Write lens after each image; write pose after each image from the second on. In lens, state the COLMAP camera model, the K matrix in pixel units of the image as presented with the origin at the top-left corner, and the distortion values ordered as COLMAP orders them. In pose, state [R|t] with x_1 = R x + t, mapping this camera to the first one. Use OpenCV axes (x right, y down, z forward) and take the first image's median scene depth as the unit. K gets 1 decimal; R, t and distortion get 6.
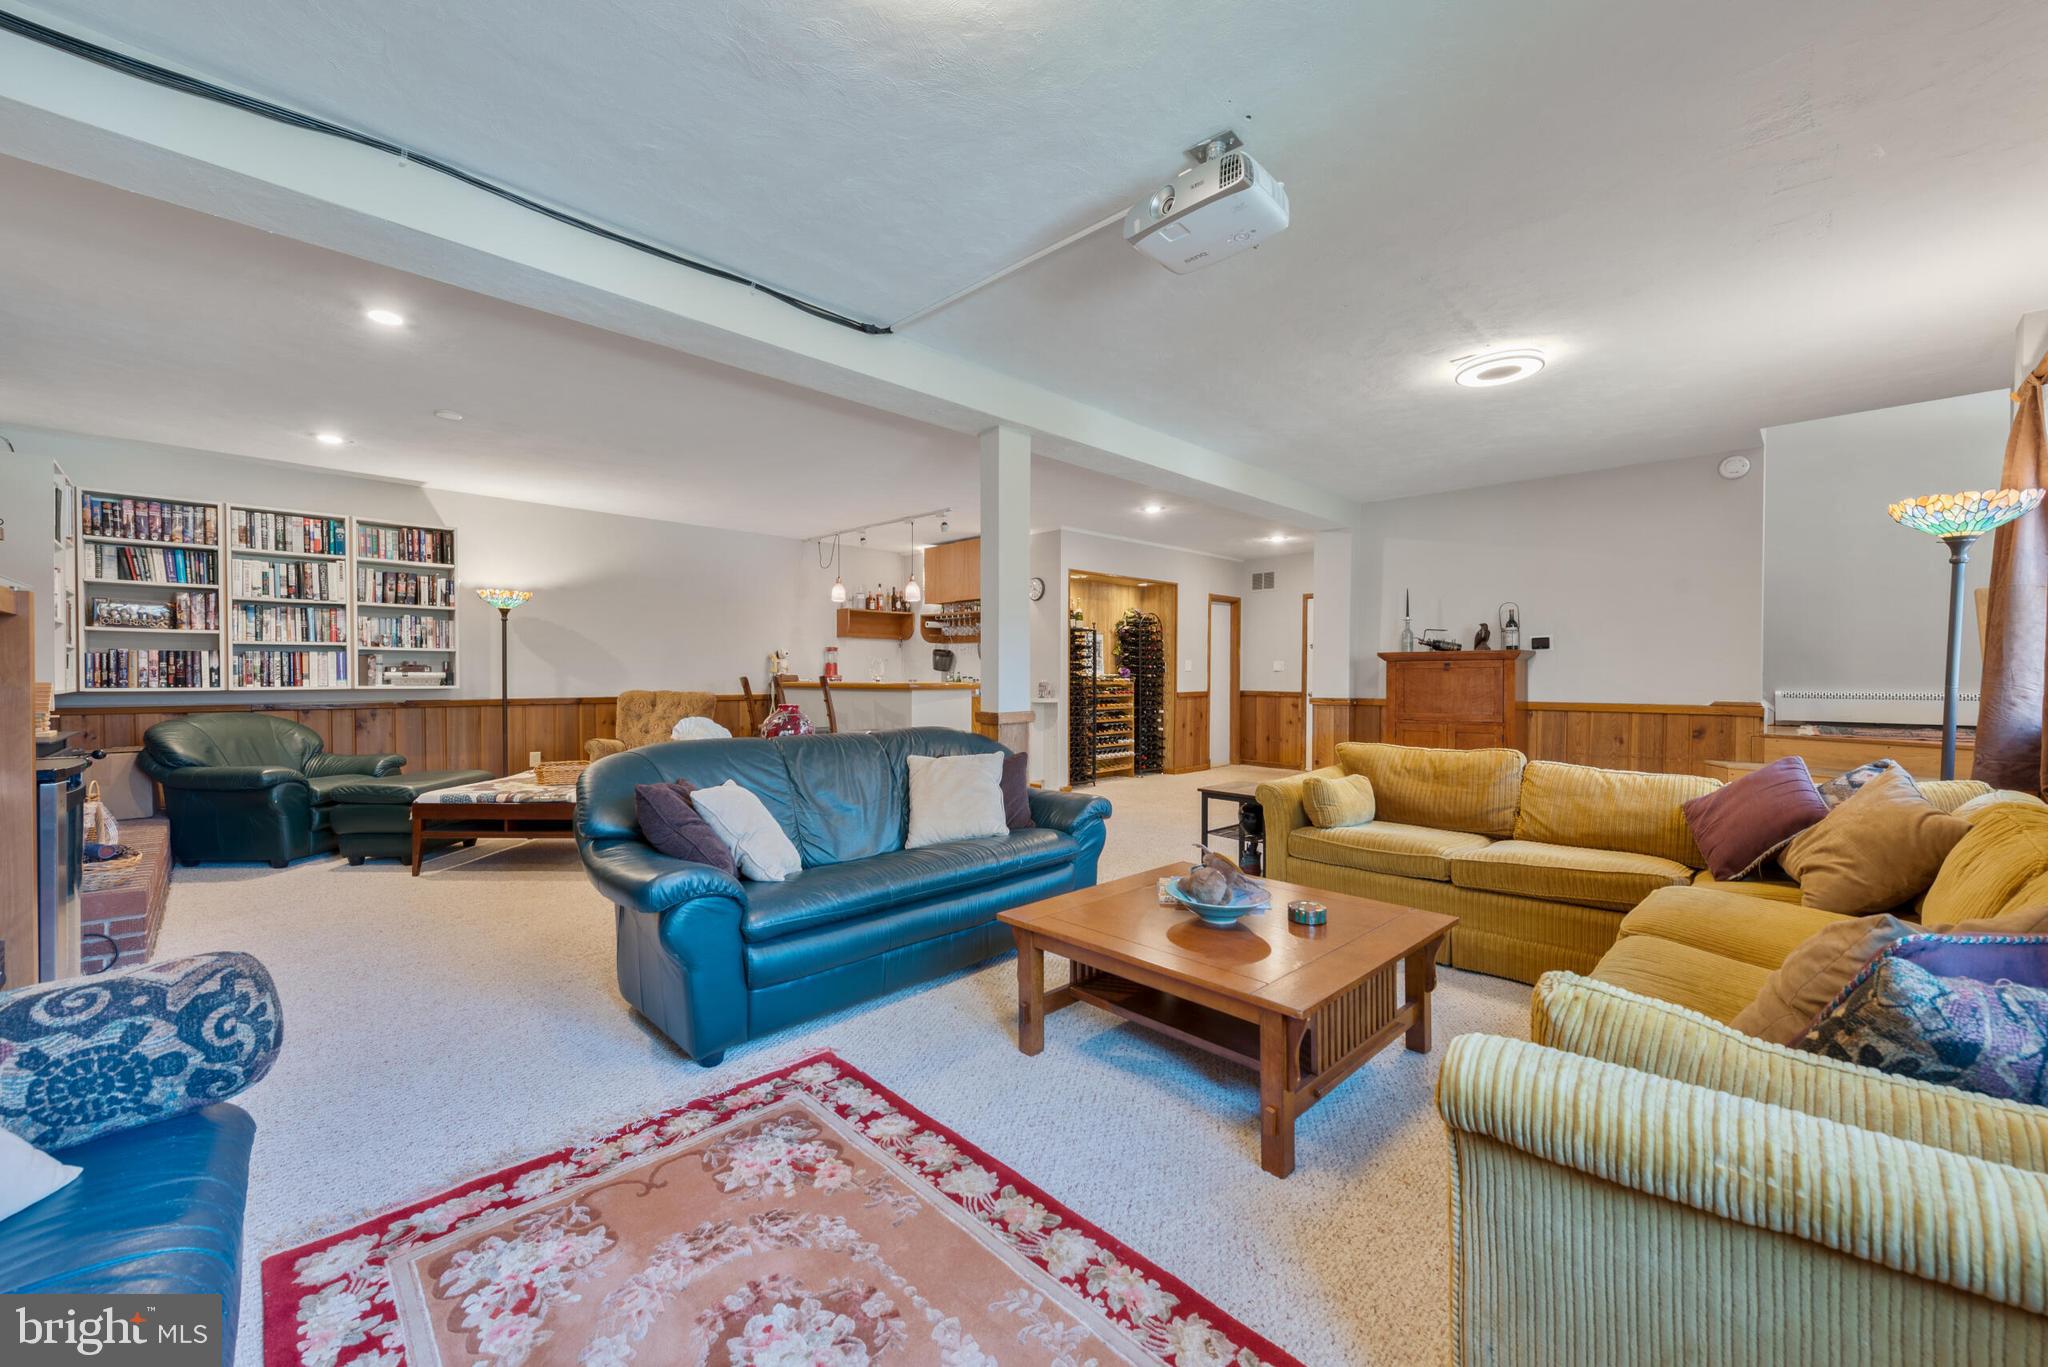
lens RADIAL K [[800.2, 0, 1017.9], [0, 800.2, 685.3], [0, 0, 1]] dist [0.021328, -0.009586]
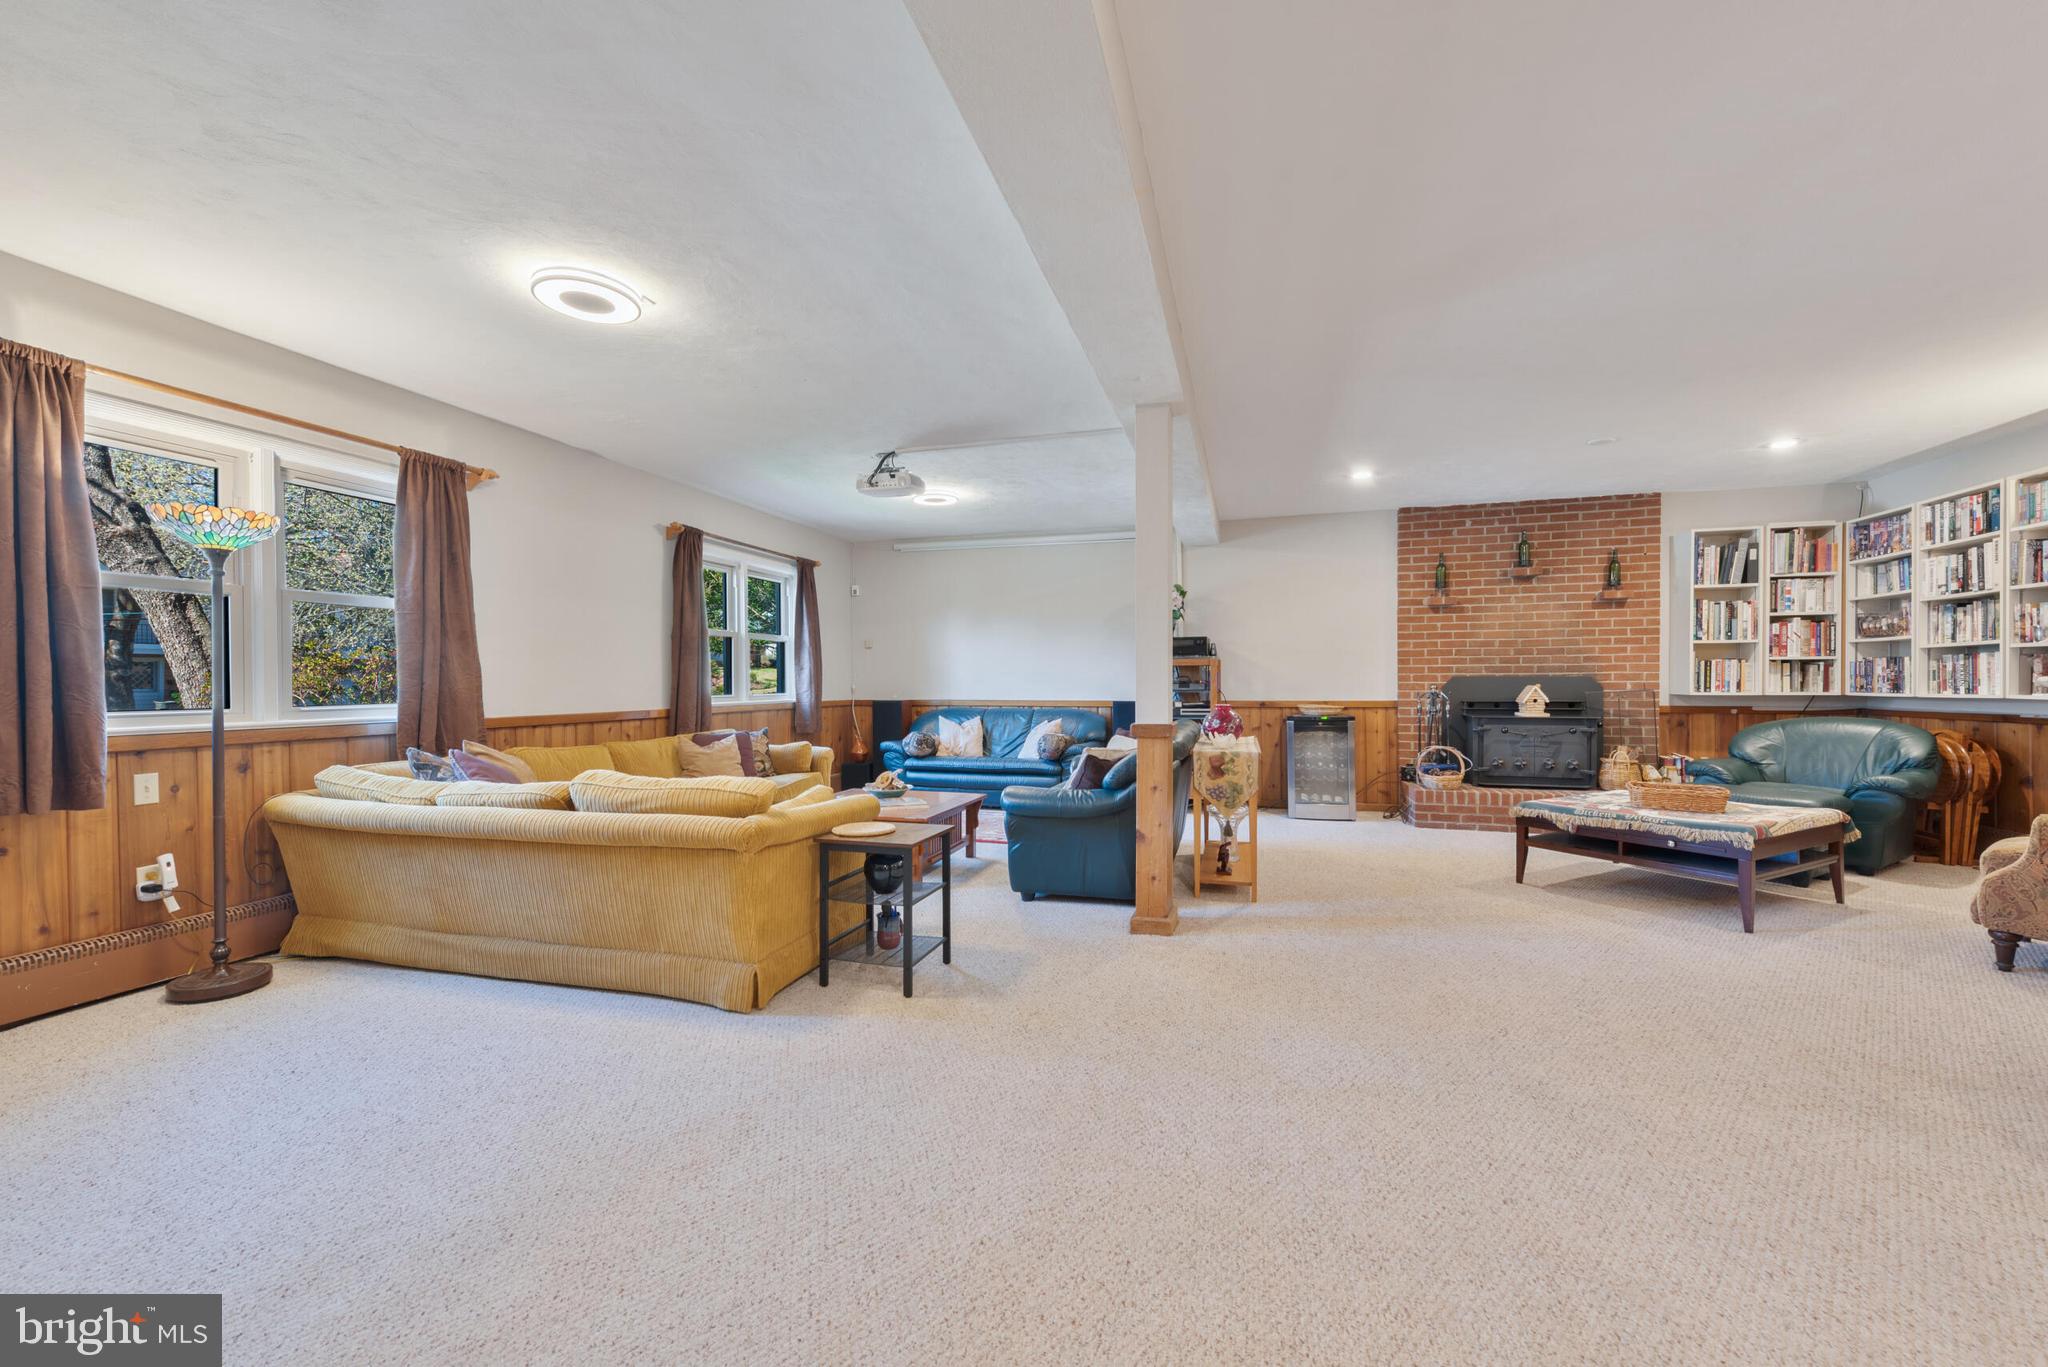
lens RADIAL K [[800.2, 0, 1017.9], [0, 800.2, 685.3], [0, 0, 1]] dist [0.021328, -0.009586]
pose [[-0.863345, 0.003048, -0.504606, 0.408808], [-0.005090, 0.999878, 0.014747, -0.015457], [0.504589, 0.015300, -0.863224, 1.224223]]
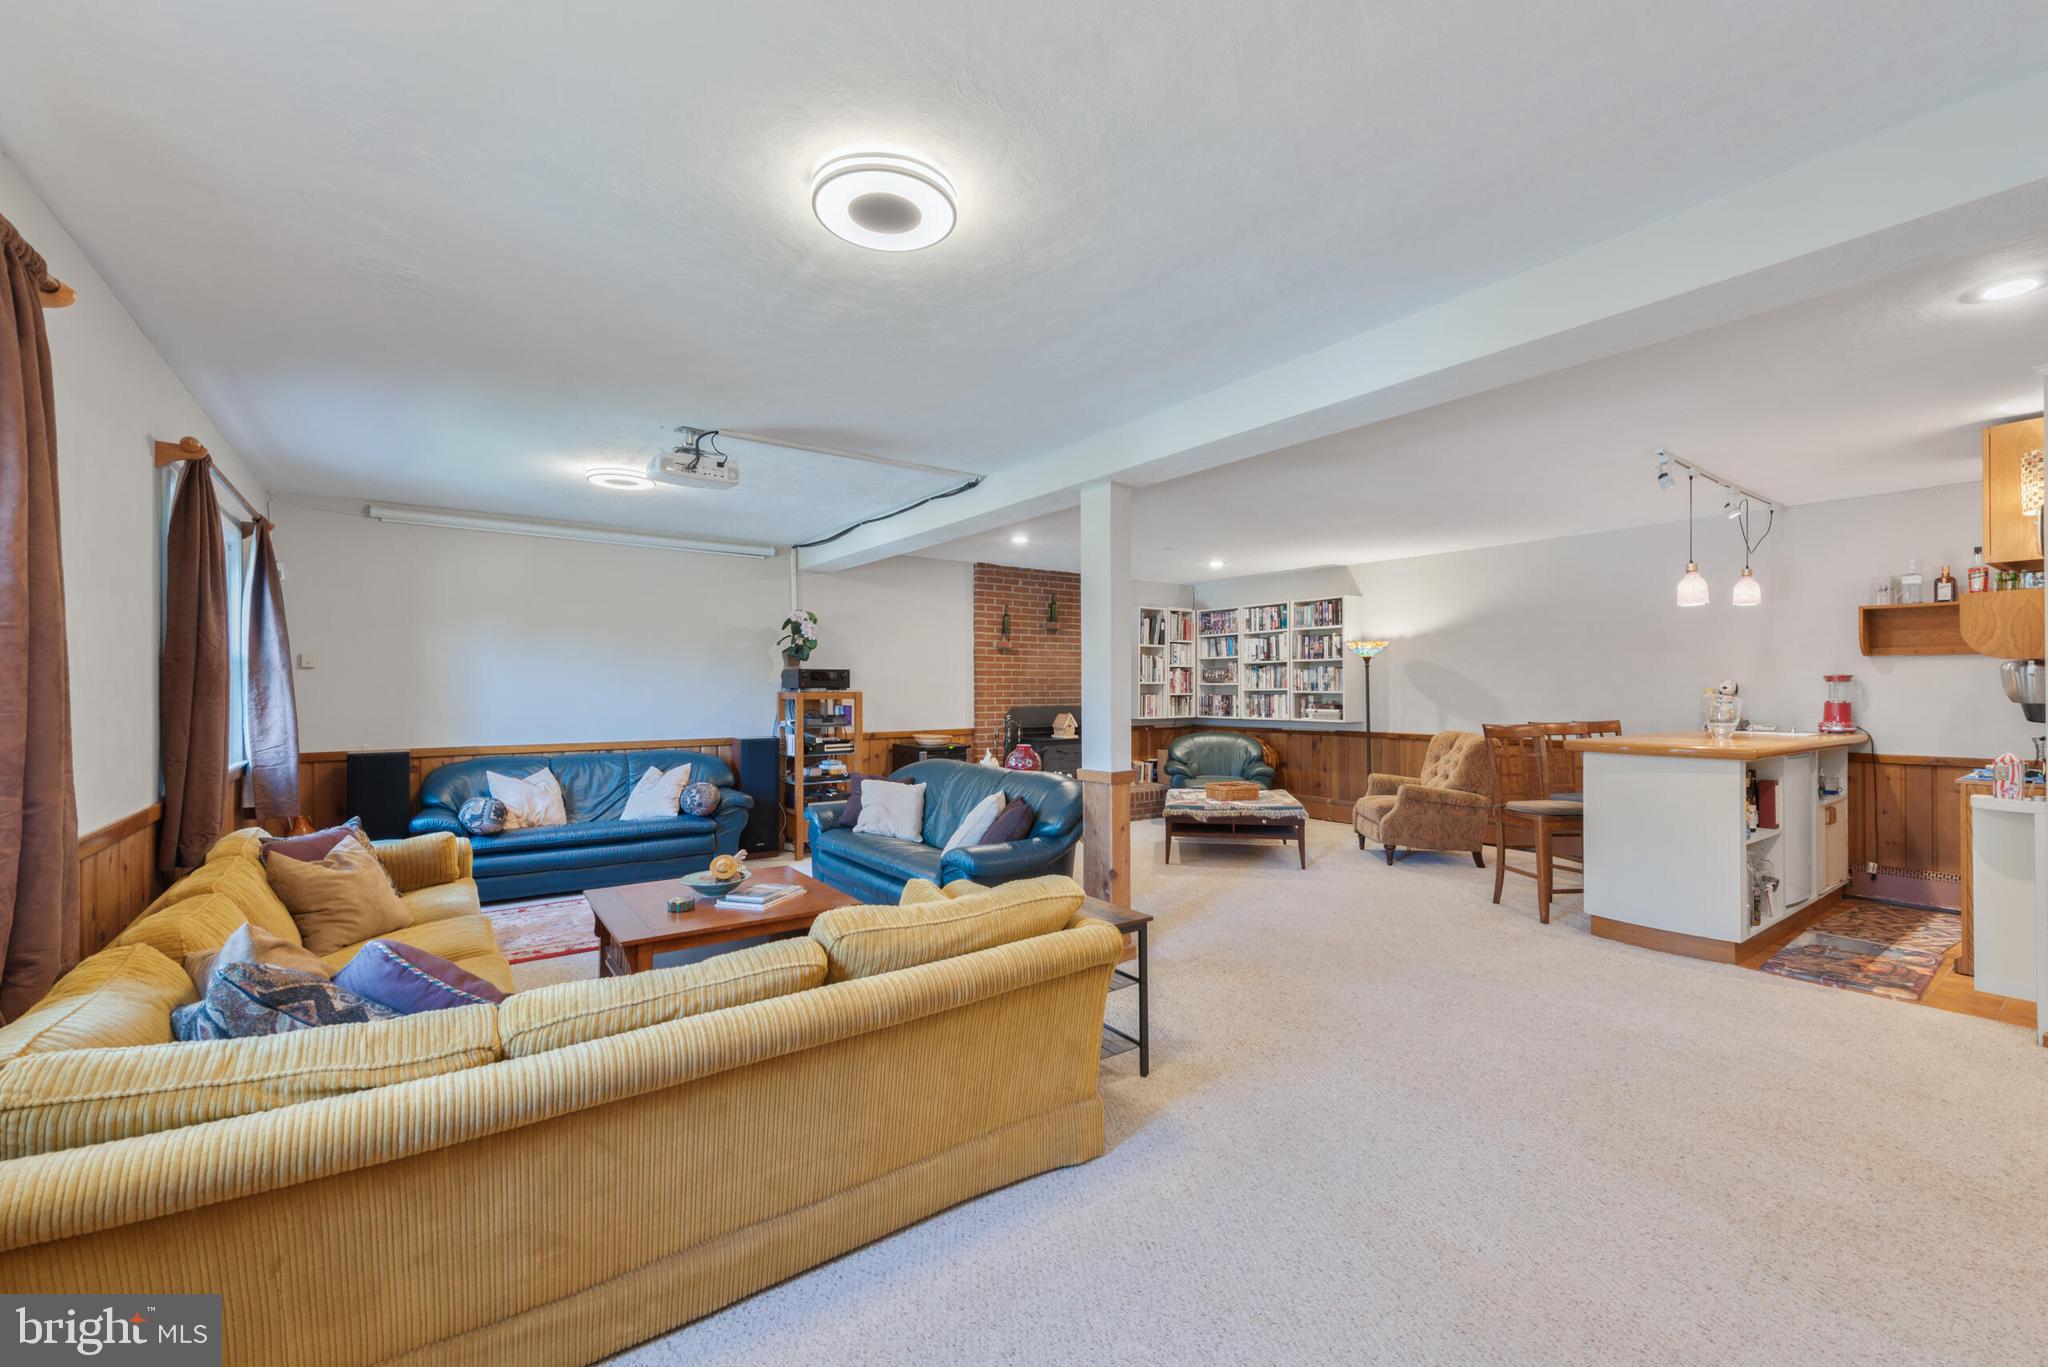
lens RADIAL K [[832.1, 0, 1033.0], [0, 832.1, 682.4], [0, 0, 1]] dist [0.021527, -0.000008]
pose [[-0.133588, -0.010707, -0.990979, 0.724737], [-0.012447, 0.999881, -0.009125, -0.045204], [0.990959, 0.011116, -0.133705, 0.763818]]
